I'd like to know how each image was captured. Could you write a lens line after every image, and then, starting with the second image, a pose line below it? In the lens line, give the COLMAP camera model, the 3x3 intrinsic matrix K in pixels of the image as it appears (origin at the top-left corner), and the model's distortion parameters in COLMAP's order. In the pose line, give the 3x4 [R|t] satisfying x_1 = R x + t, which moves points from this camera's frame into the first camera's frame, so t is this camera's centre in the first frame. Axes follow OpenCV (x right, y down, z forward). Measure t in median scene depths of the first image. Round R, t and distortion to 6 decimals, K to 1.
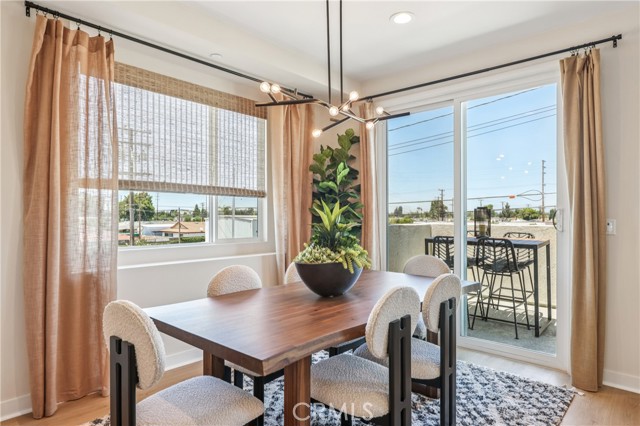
lens RADIAL K [[393.0, 0, 319.1], [0, 393.0, 215.3], [0, 0, 1]] dist [-0.002958, -0.000559]
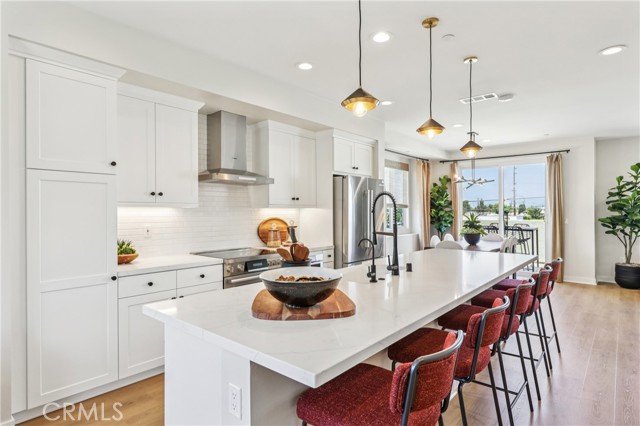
lens RADIAL K [[363.8, 0, 320.7], [0, 363.8, 213.2], [0, 0, 1]] dist [-0.004950, -0.000809]
pose [[0.999500, -0.004487, 0.031285, -0.673805], [0.004277, 0.999968, 0.006781, -0.032120], [-0.031315, -0.006644, 0.999487, -0.952263]]
